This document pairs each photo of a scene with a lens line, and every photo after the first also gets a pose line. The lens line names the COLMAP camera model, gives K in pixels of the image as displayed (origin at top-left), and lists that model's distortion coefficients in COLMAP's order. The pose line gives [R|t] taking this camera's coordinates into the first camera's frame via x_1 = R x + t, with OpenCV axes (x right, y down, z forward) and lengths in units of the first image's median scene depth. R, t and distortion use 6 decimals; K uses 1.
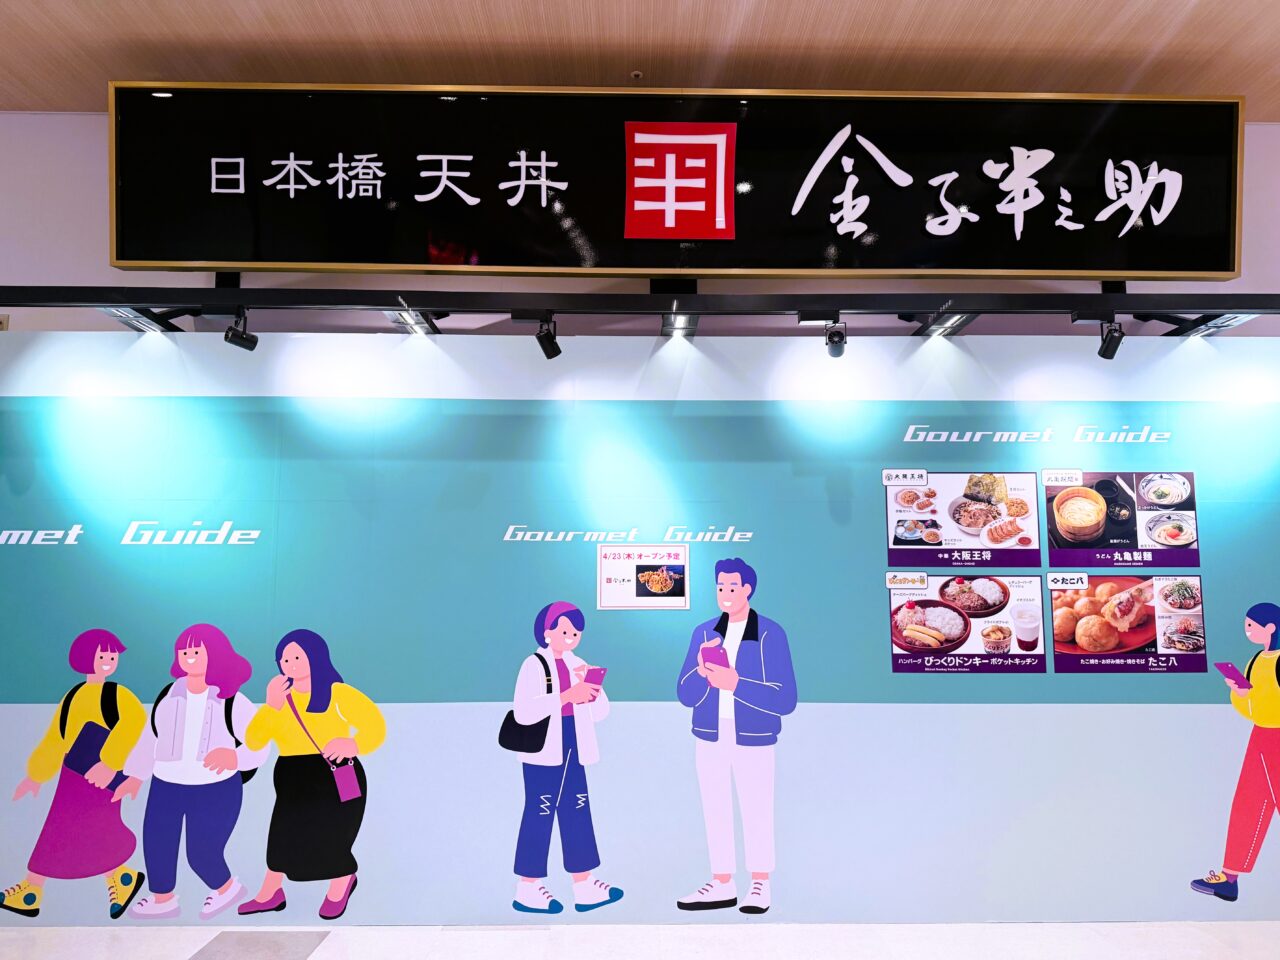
lens RADIAL K [[901.4, 0, 640.1], [0, 901.4, 477.4], [0, 0, 1]] dist [-0.004794, -0.007548]
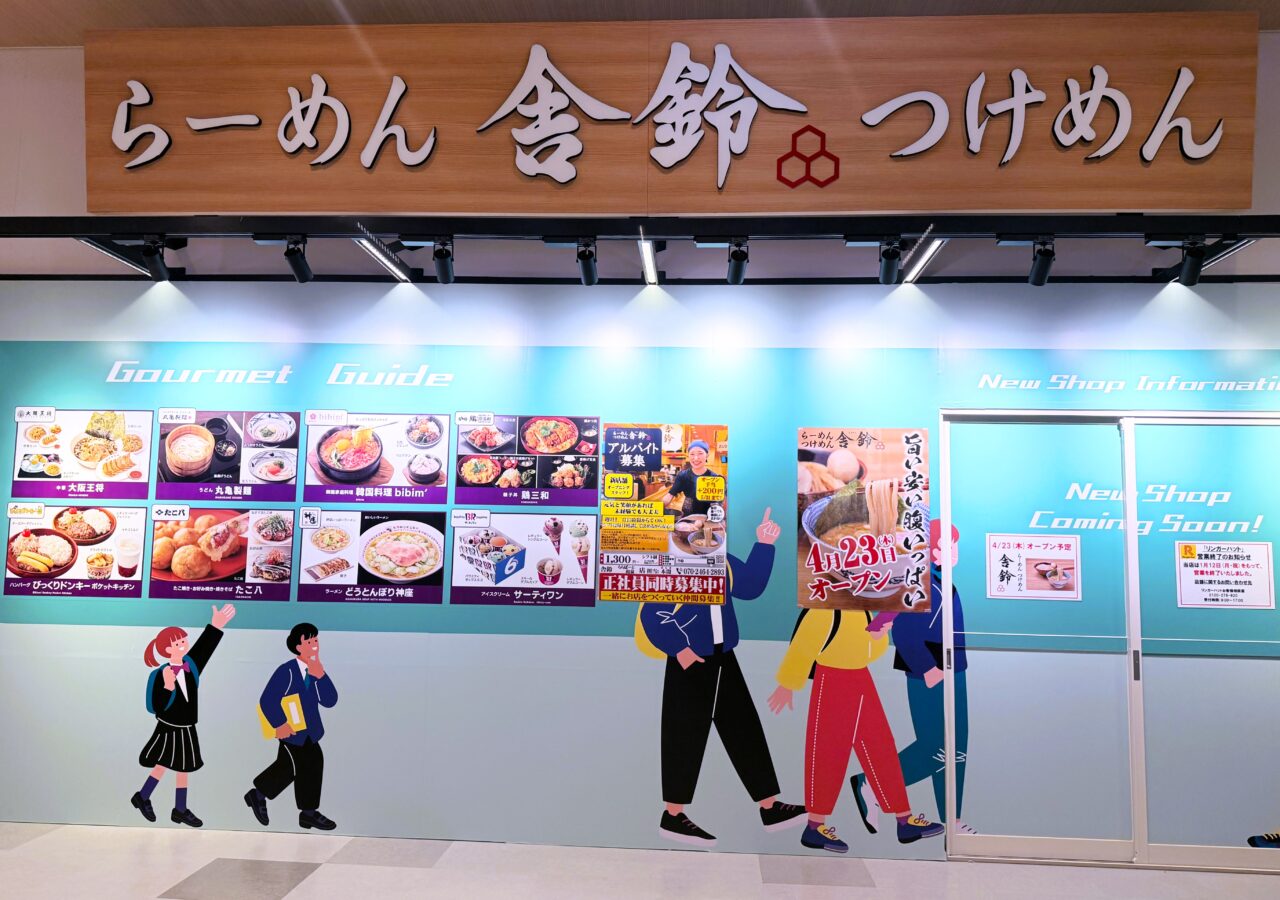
lens RADIAL K [[957.4, 0, 634.0], [0, 957.4, 442.3], [0, 0, 1]] dist [-0.003302, 0.018830]
pose [[0.997954, 0.010217, -0.063115, 1.094881], [-0.008266, 0.999483, 0.031086, -0.008114], [0.063400, -0.030501, 0.997522, -0.093373]]
